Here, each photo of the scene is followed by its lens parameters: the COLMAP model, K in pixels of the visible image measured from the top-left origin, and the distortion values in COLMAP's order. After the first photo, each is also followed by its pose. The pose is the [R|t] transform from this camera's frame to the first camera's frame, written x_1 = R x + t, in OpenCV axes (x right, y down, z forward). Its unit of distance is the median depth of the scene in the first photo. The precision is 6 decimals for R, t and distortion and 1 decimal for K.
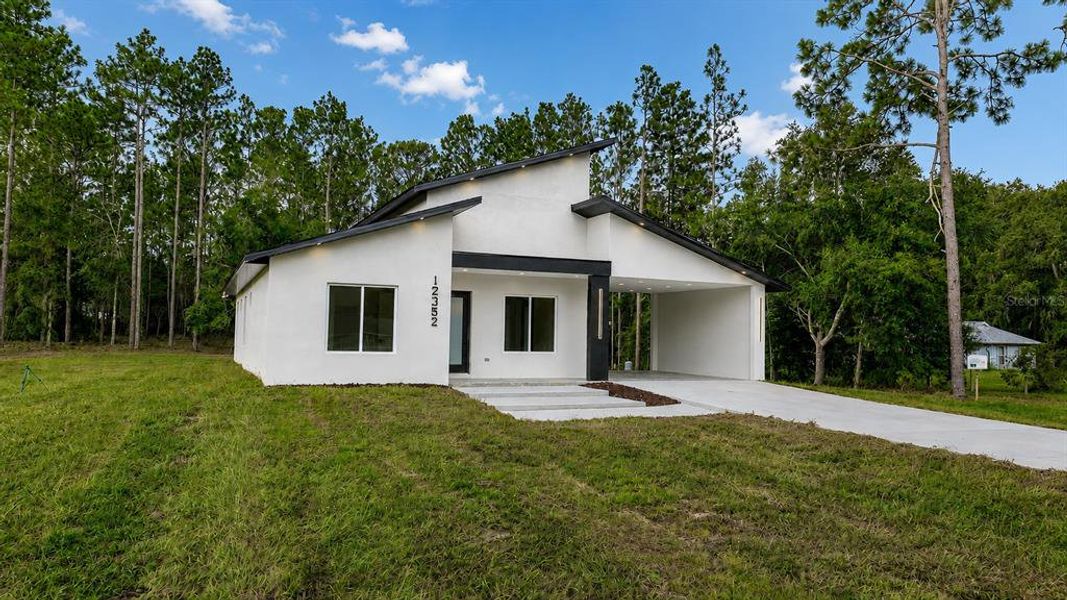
lens RADIAL K [[752.2, 0, 533.5], [0, 752.2, 300.0], [0, 0, 1]] dist [-0.003478, -0.001109]
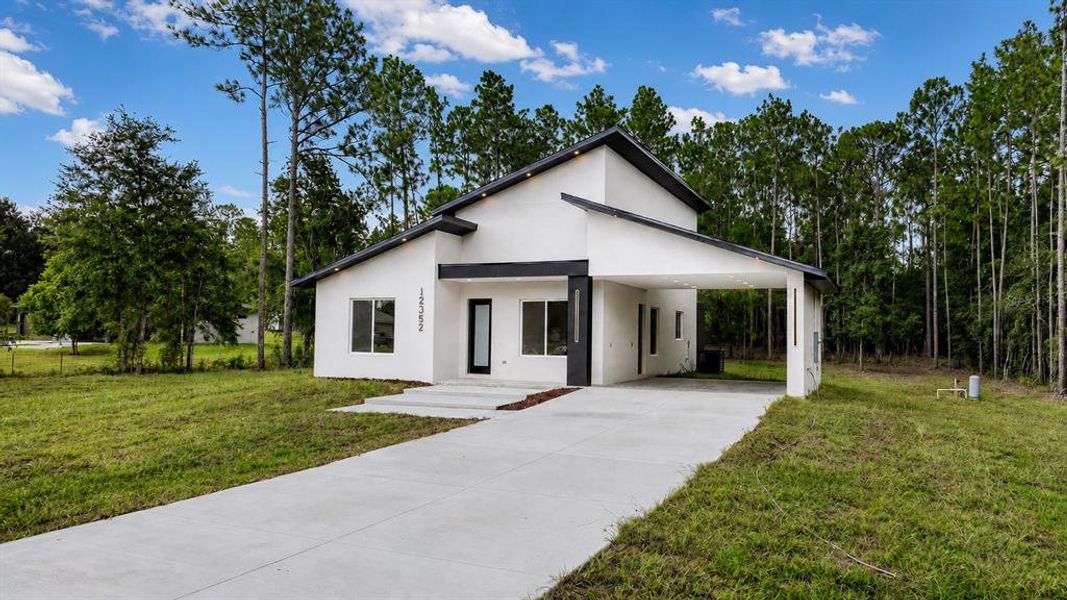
lens RADIAL K [[752.2, 0, 533.5], [0, 752.2, 300.0], [0, 0, 1]] dist [-0.003478, -0.001109]
pose [[0.672842, -0.044703, -0.738434, 0.815189], [0.038897, 0.998930, -0.025031, 0.021671], [0.738763, -0.011881, 0.673861, 0.337175]]
